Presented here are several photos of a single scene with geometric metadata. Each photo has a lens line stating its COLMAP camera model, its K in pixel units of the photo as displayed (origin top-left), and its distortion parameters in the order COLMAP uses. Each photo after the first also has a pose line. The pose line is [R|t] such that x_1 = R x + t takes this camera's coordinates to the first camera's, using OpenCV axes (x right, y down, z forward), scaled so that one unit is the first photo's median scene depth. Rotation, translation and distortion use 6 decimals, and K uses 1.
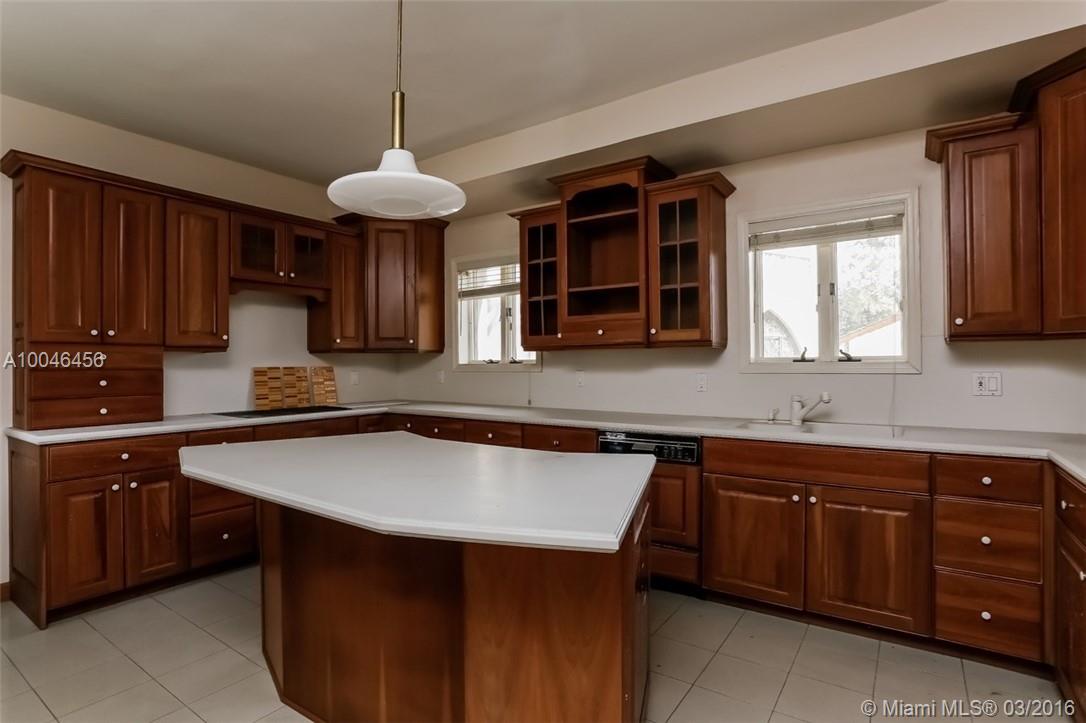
lens RADIAL K [[538.2, 0, 543.0], [0, 538.2, 361.5], [0, 0, 1]] dist [-0.071015, 0.034943]
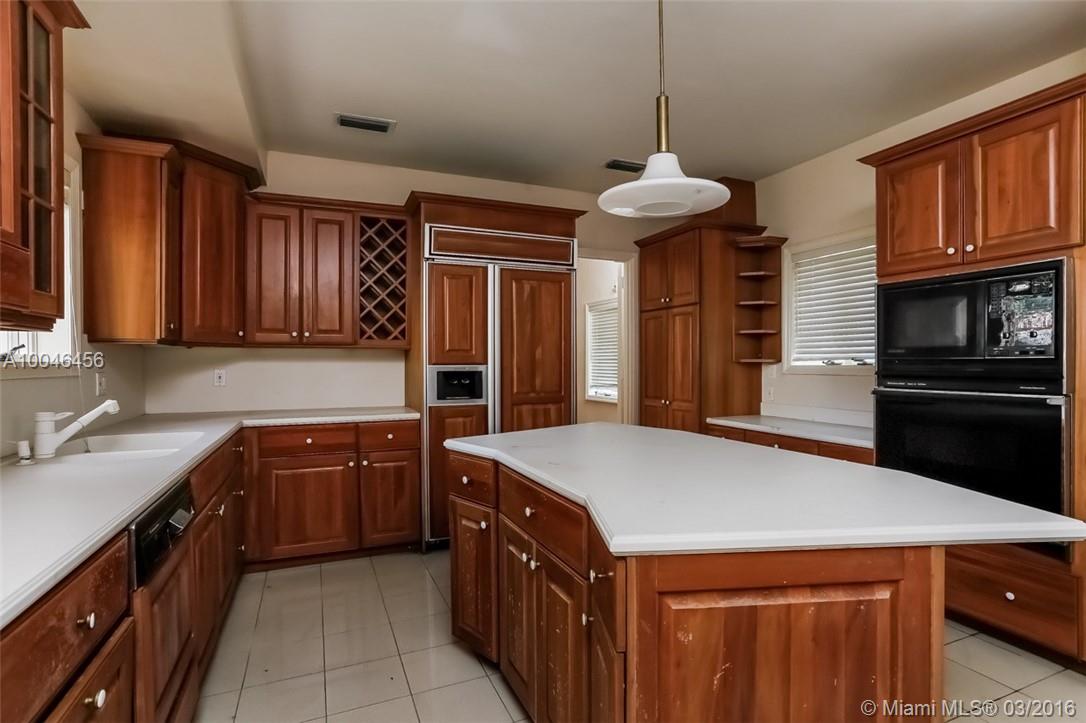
lens RADIAL K [[538.2, 0, 543.0], [0, 538.2, 361.5], [0, 0, 1]] dist [-0.071015, 0.034943]
pose [[-0.839245, 0.008586, 0.543686, -0.338508], [0.005433, 0.999958, -0.007407, 0.008605], [-0.543726, -0.003262, -0.839256, 1.031987]]
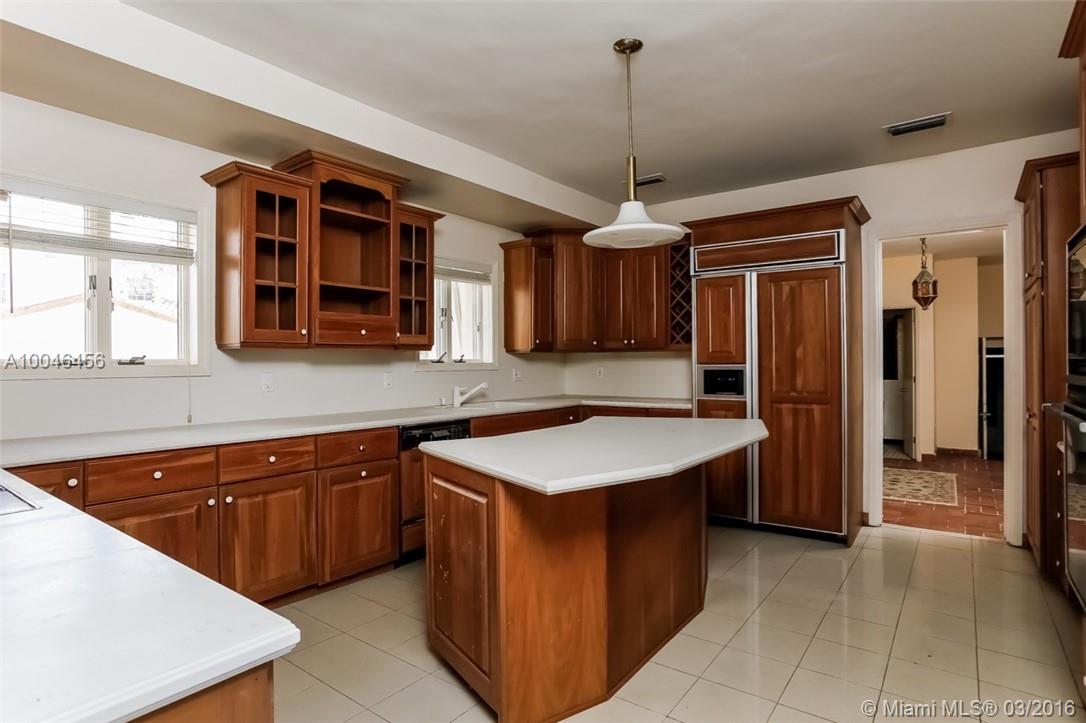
lens RADIAL K [[571.2, 0, 547.5], [0, 571.2, 360.4], [0, 0, 1]] dist [-0.052626, 0.000173]
pose [[0.045078, 0.008051, 0.998951, -0.891516], [0.003230, 0.999961, -0.008205, 0.006925], [-0.998978, 0.003596, 0.045050, 0.591014]]
